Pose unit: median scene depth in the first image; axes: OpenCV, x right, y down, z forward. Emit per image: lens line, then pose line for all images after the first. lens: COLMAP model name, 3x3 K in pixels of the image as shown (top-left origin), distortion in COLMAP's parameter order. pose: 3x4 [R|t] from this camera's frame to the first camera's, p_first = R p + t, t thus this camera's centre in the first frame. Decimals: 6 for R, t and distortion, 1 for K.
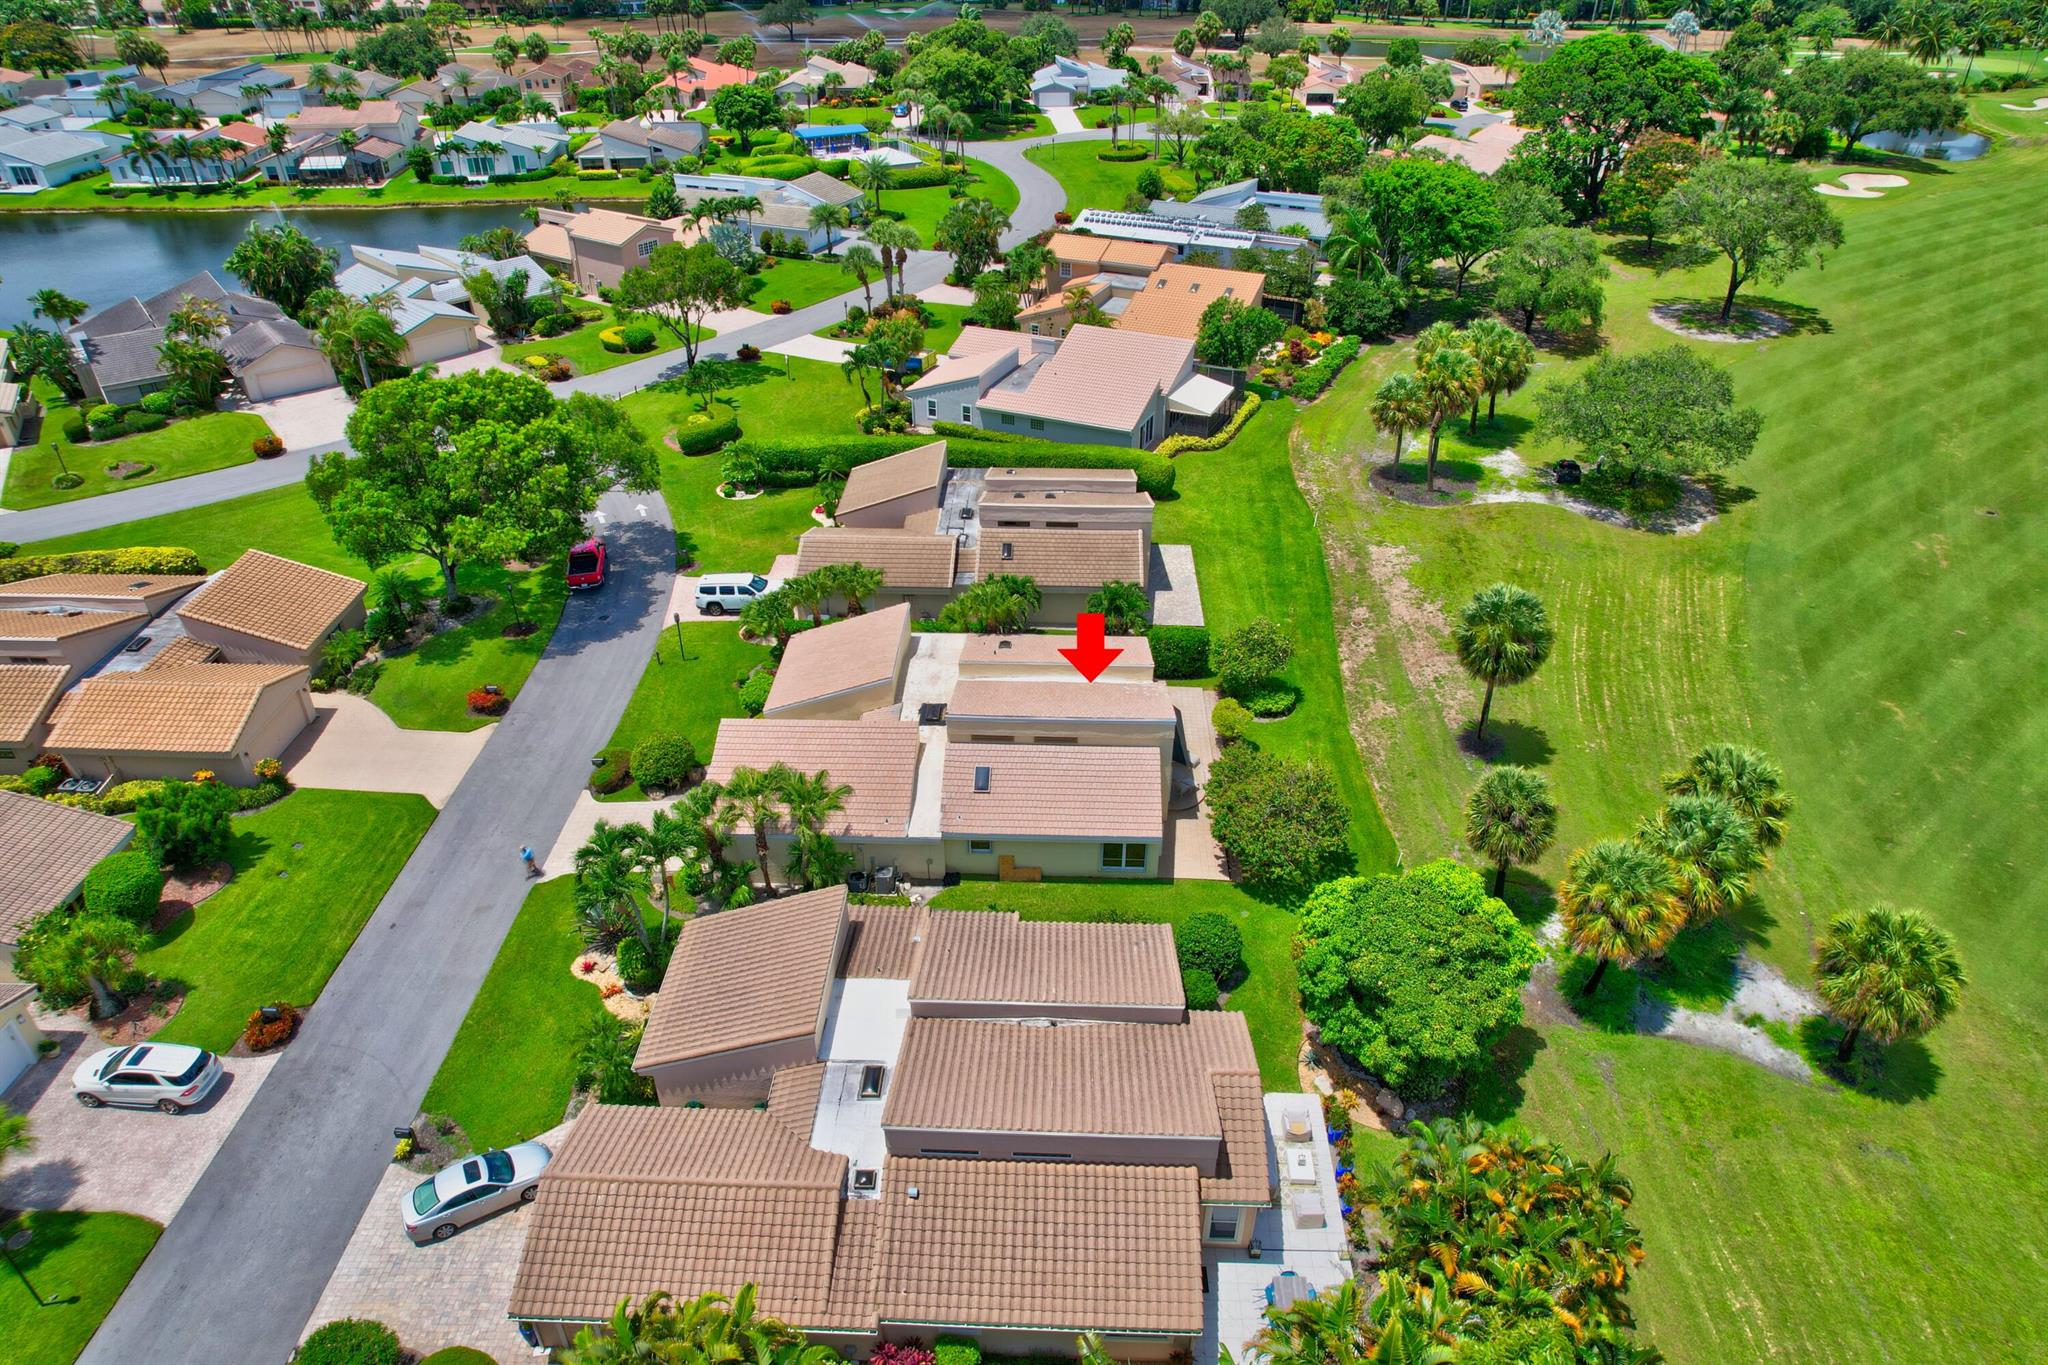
lens RADIAL K [[1309.8, 0, 1024.0], [0, 1309.8, 682.5], [0, 0, 1]] dist [-0.097226, 0.089318]
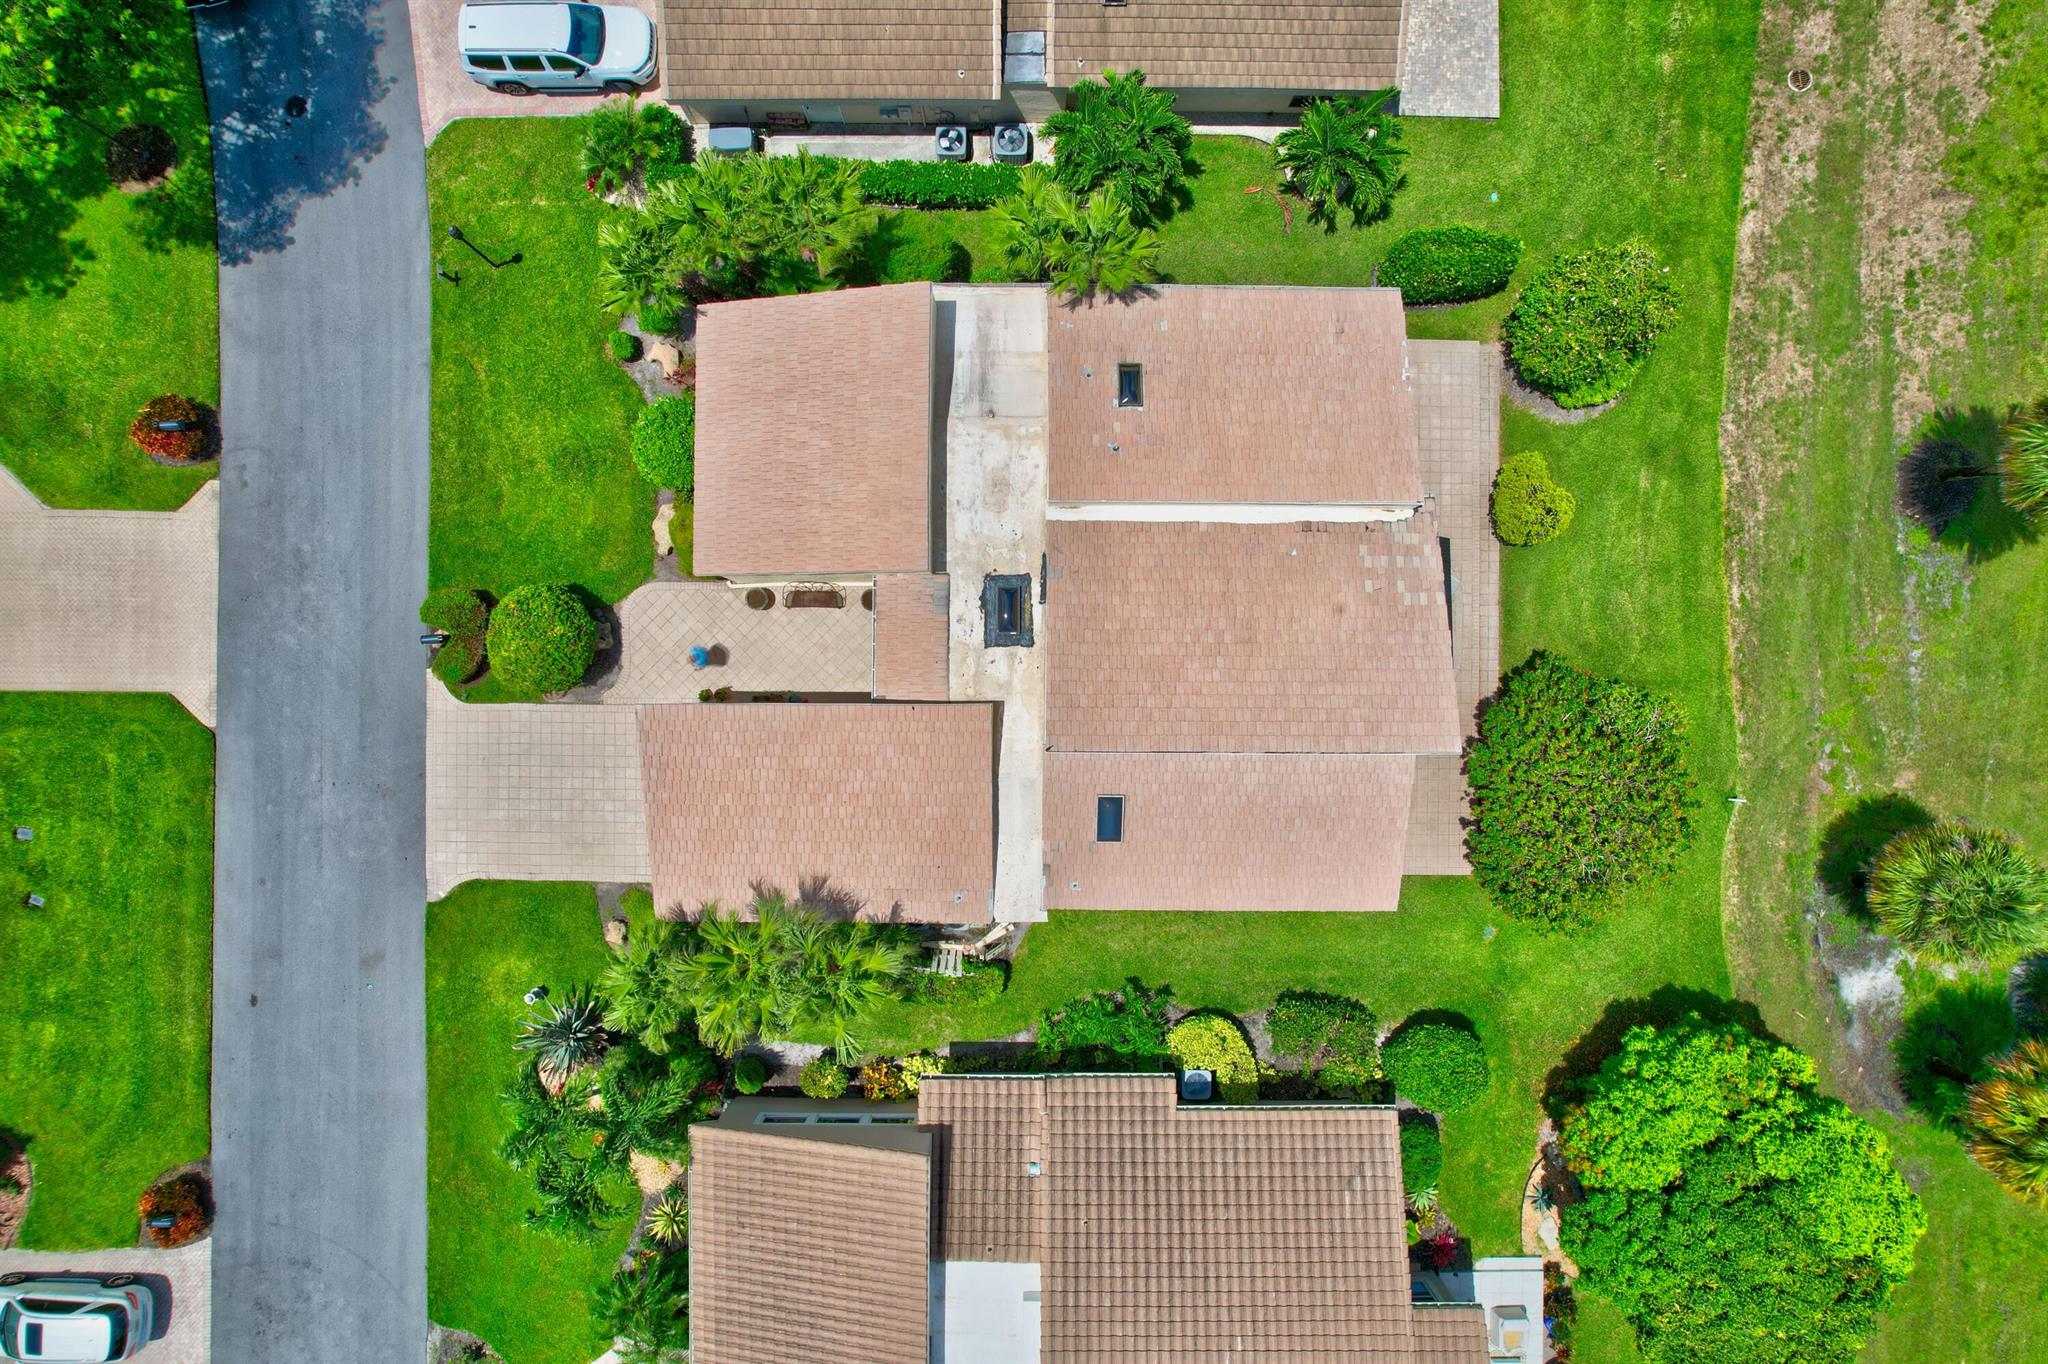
lens RADIAL K [[1309.8, 0, 1024.0], [0, 1309.8, 682.0], [0, 0, 1]] dist [-0.097226, 0.089318]
pose [[0.999554, -0.029865, 0.000361, -0.066458], [0.015870, 0.541314, 0.840671, -0.436131], [-0.025302, -0.840290, 0.541546, 0.699851]]
